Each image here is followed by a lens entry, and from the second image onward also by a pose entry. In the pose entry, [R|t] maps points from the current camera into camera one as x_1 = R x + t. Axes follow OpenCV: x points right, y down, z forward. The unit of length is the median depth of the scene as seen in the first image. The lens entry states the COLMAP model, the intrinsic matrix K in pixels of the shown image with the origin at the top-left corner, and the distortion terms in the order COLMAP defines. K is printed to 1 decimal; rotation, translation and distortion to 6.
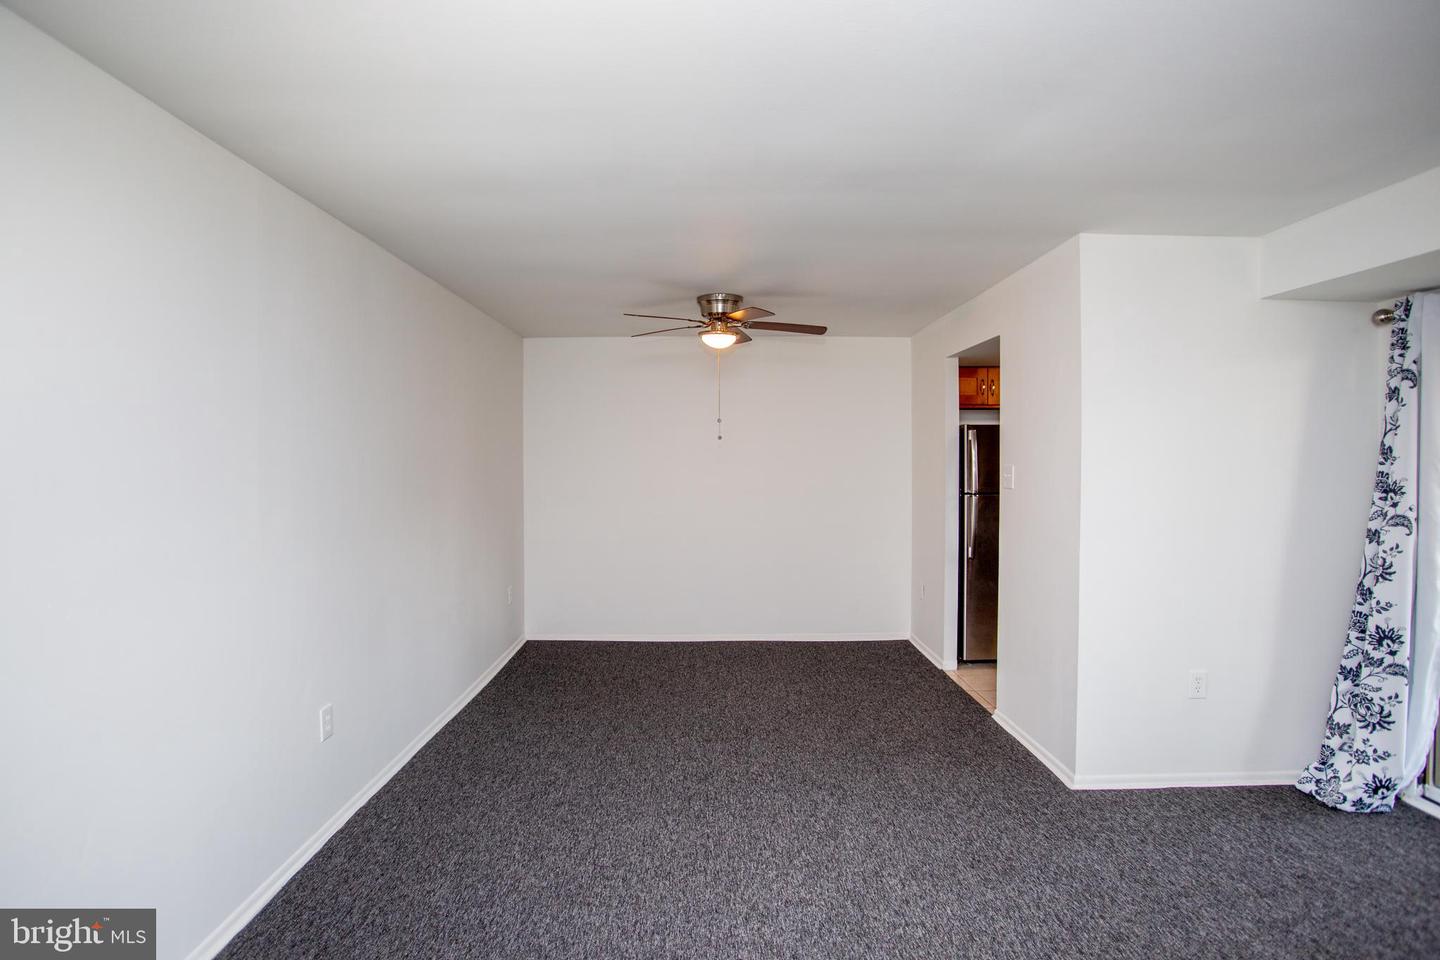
lens RADIAL K [[695.0, 0, 712.8], [0, 695.0, 474.8], [0, 0, 1]] dist [-0.078286, 0.032905]
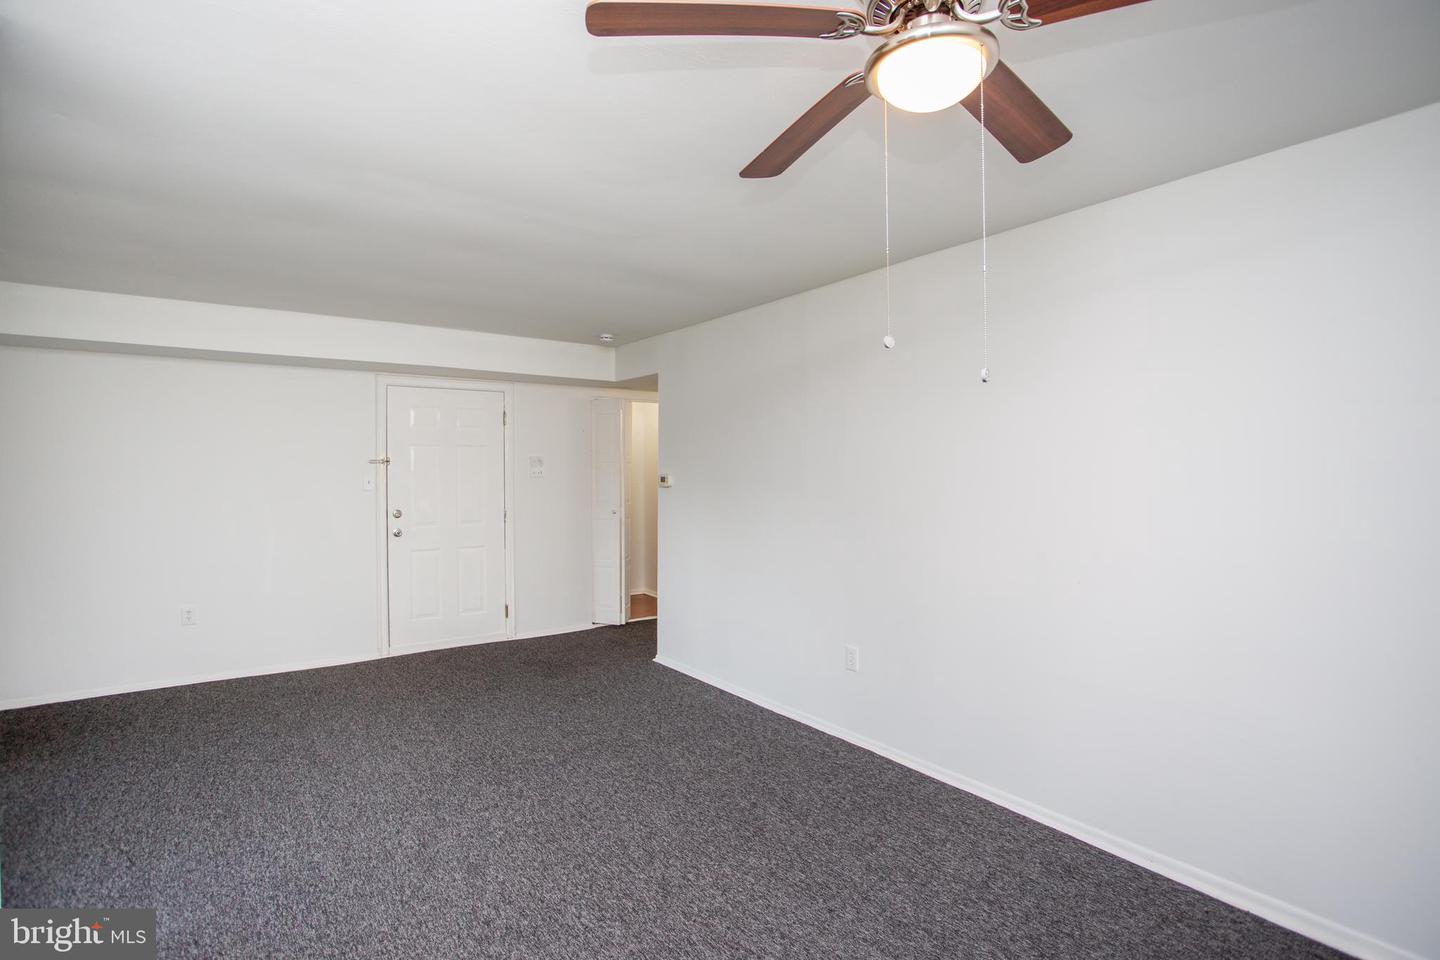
lens RADIAL K [[695.0, 0, 712.8], [0, 695.0, 474.8], [0, 0, 1]] dist [-0.078286, 0.032905]
pose [[-0.816890, 0.008969, -0.576724, 0.412086], [-0.004863, 0.999736, 0.022435, -0.025722], [0.576773, 0.021131, -0.816631, 1.825000]]
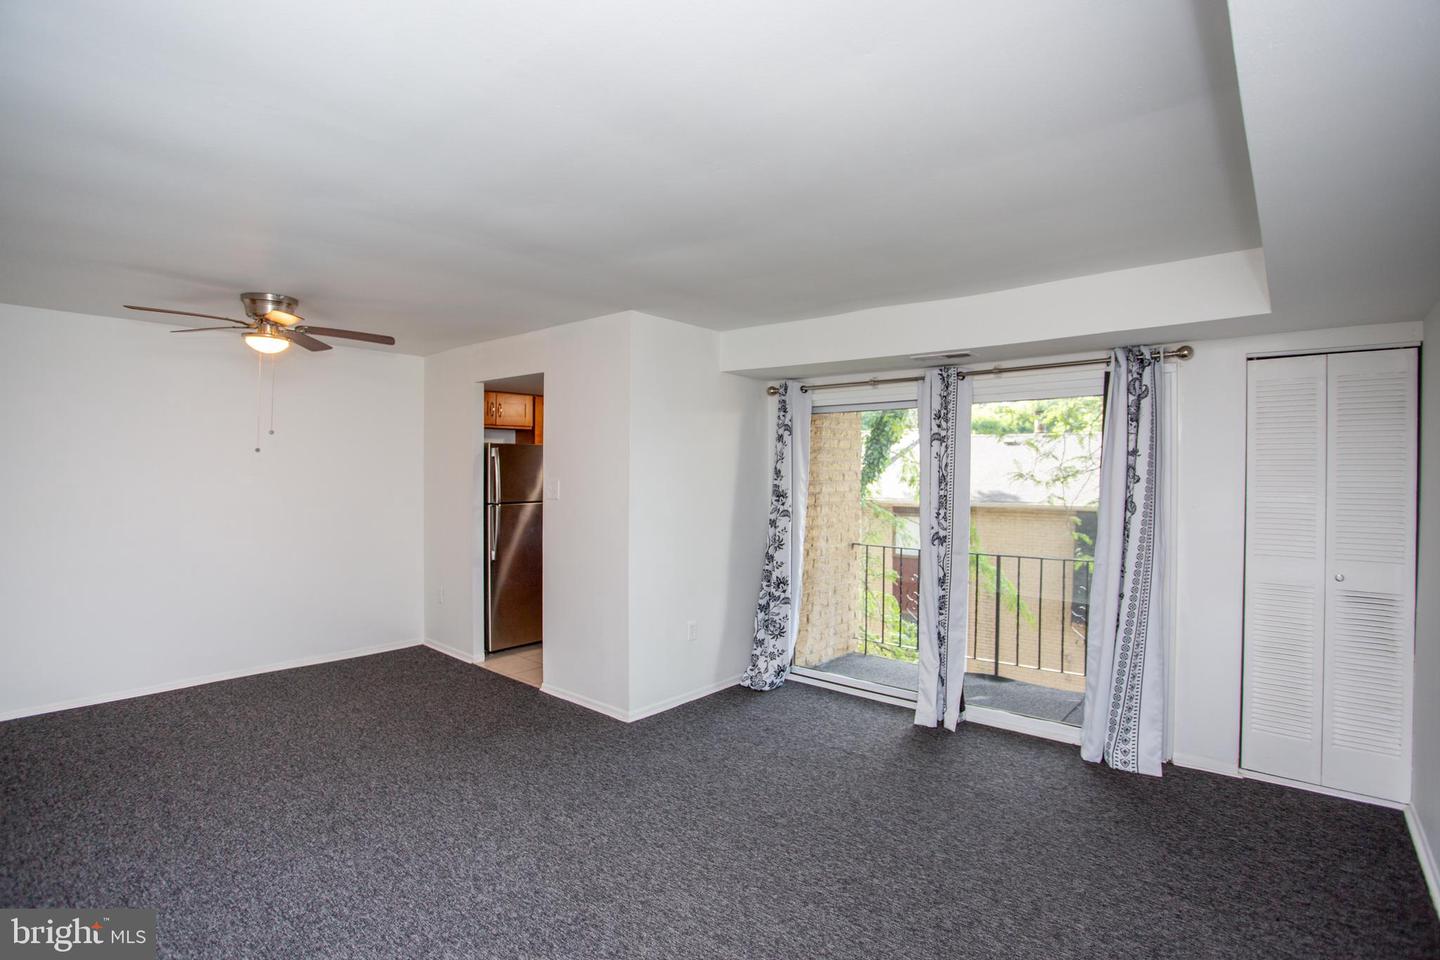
lens RADIAL K [[695.0, 0, 712.8], [0, 695.0, 474.8], [0, 0, 1]] dist [-0.078286, 0.032905]
pose [[0.657822, 0.001400, 0.753172, -0.415383], [0.004146, 0.999976, -0.005480, -0.020110], [-0.753162, 0.006727, 0.657801, -0.032604]]
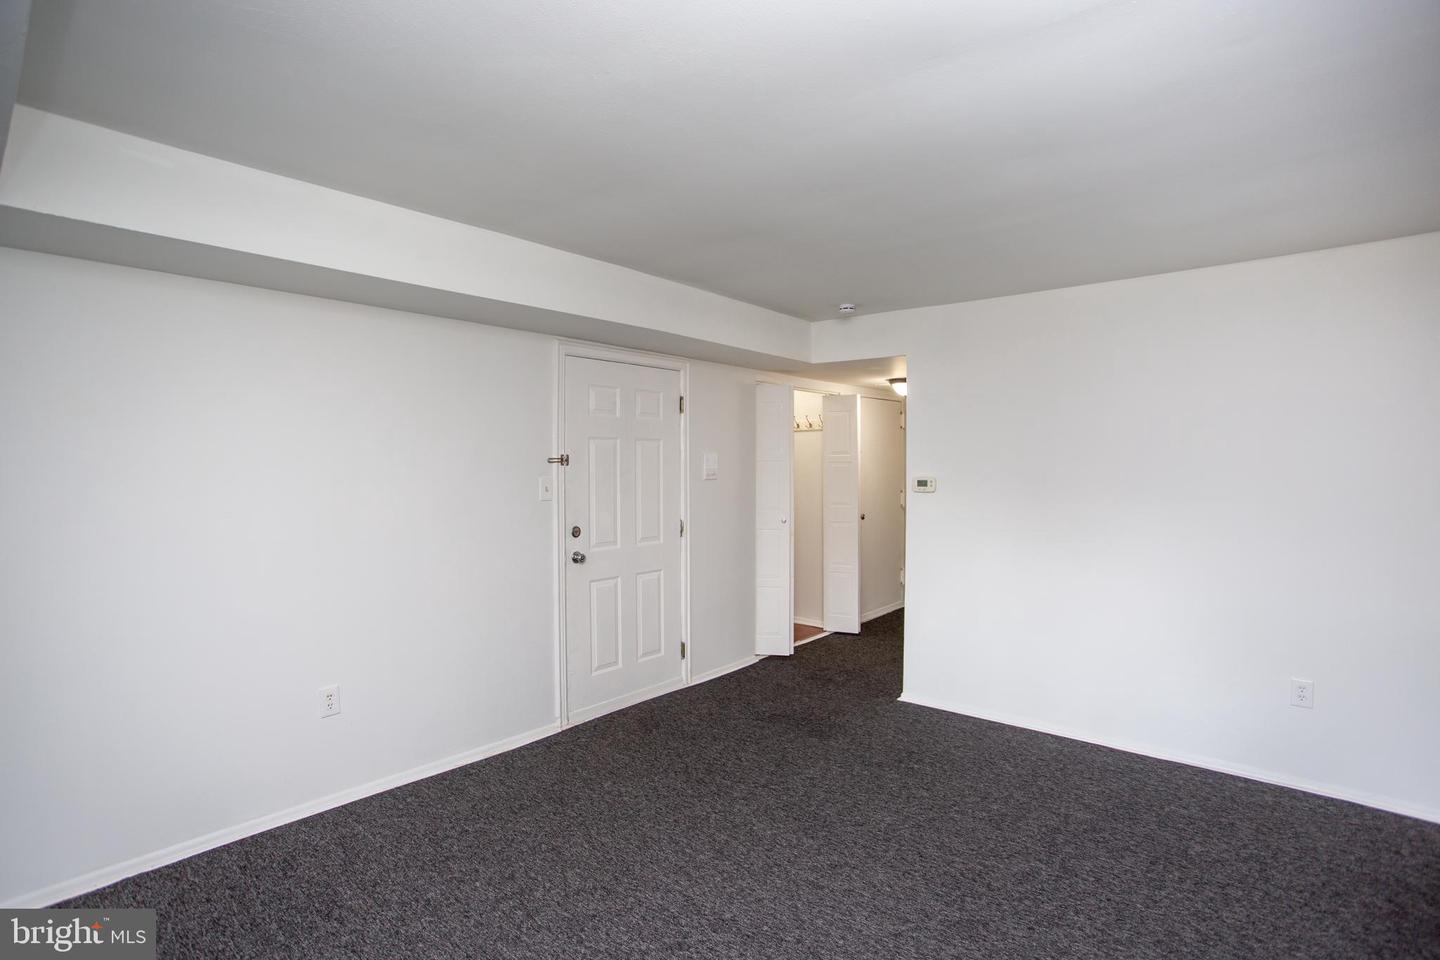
lens RADIAL K [[695.0, 0, 712.8], [0, 695.0, 474.8], [0, 0, 1]] dist [-0.078286, 0.032905]
pose [[-0.663446, 0.014930, -0.748076, 0.889983], [-0.010329, 0.999523, 0.029109, -0.029381], [0.748153, 0.027039, -0.662975, 0.926128]]
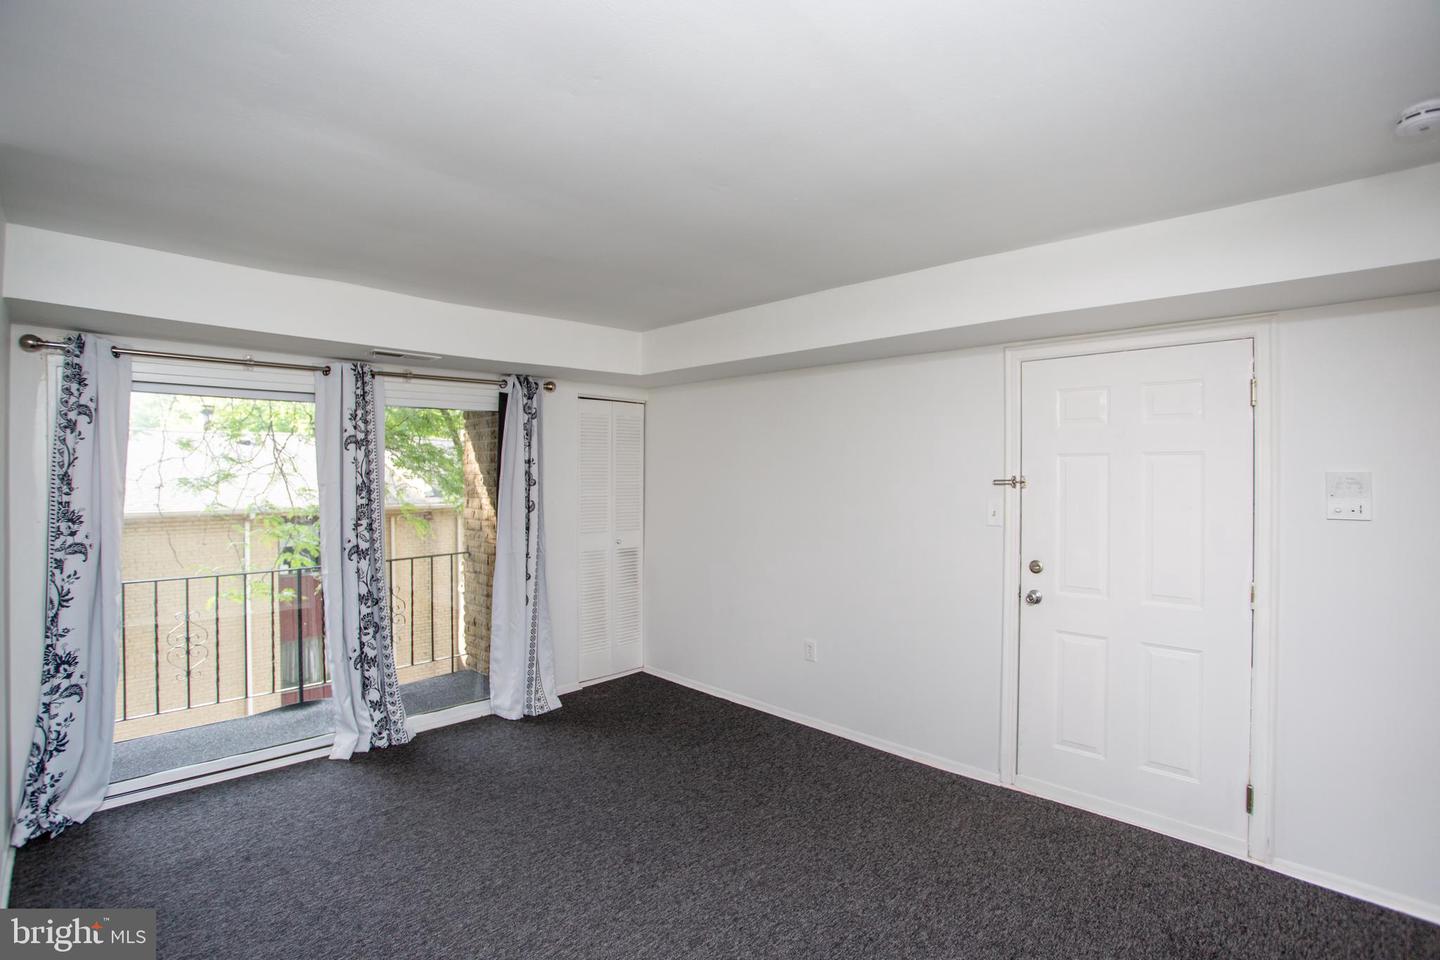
lens RADIAL K [[695.0, 0, 712.8], [0, 695.0, 474.8], [0, 0, 1]] dist [-0.078286, 0.032905]
pose [[-0.697262, -0.000290, 0.716816, -0.403995], [0.010393, 0.999891, 0.010514, -0.045980], [-0.716741, 0.014781, -0.697183, 1.001830]]
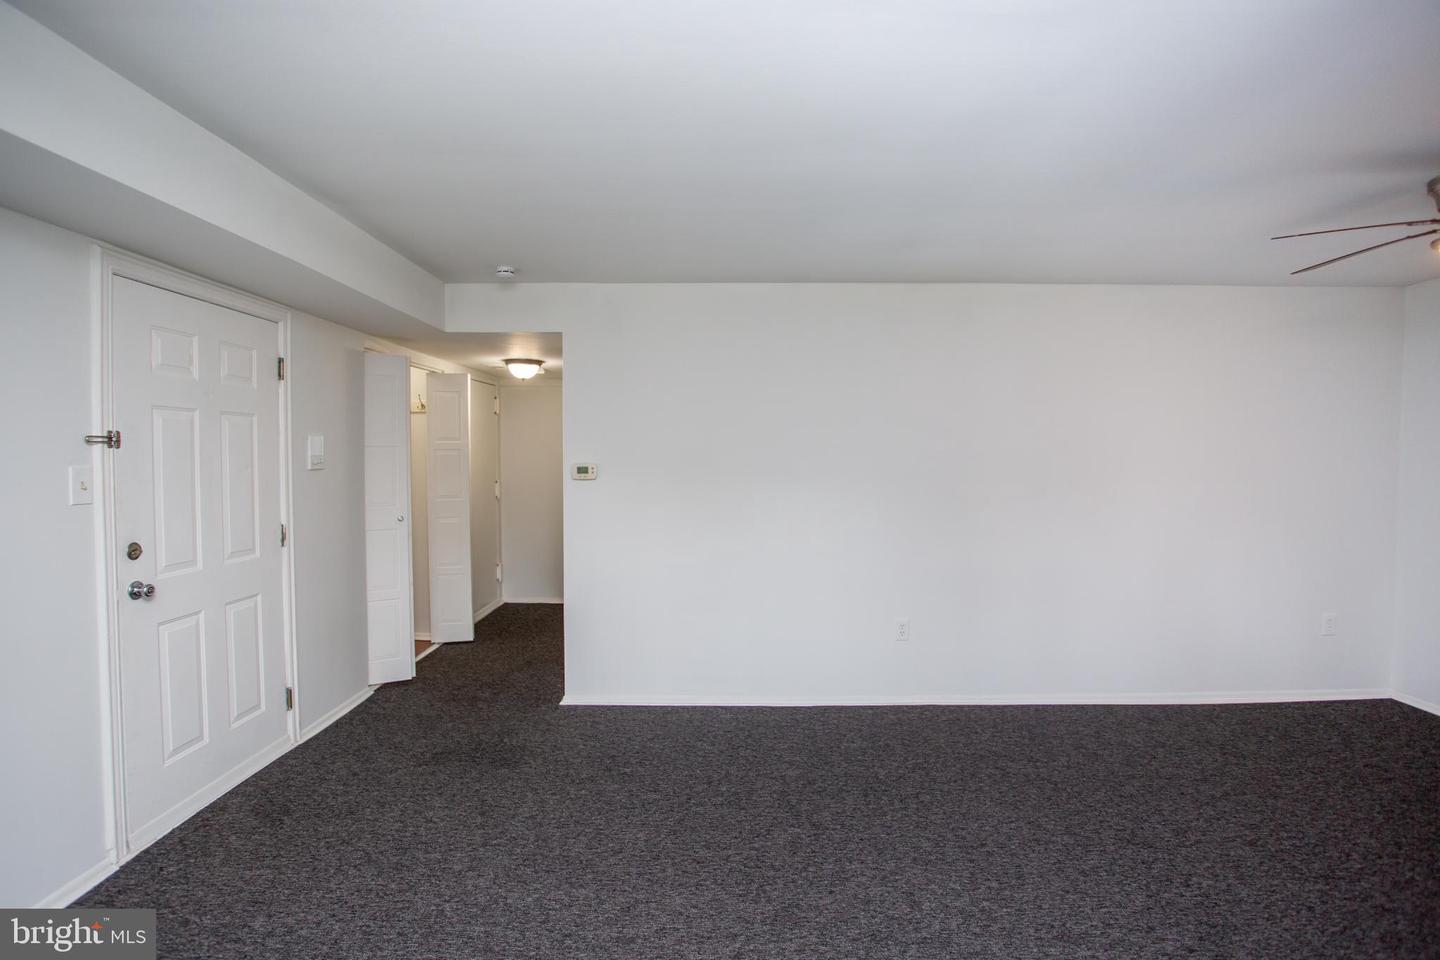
lens RADIAL K [[695.0, 0, 712.8], [0, 695.0, 474.8], [0, 0, 1]] dist [-0.078286, 0.032905]
pose [[-0.024497, 0.029300, -0.999270, 0.877179], [-0.017370, 0.999407, 0.029729, -0.009804], [0.999549, 0.018086, -0.023973, 0.575419]]
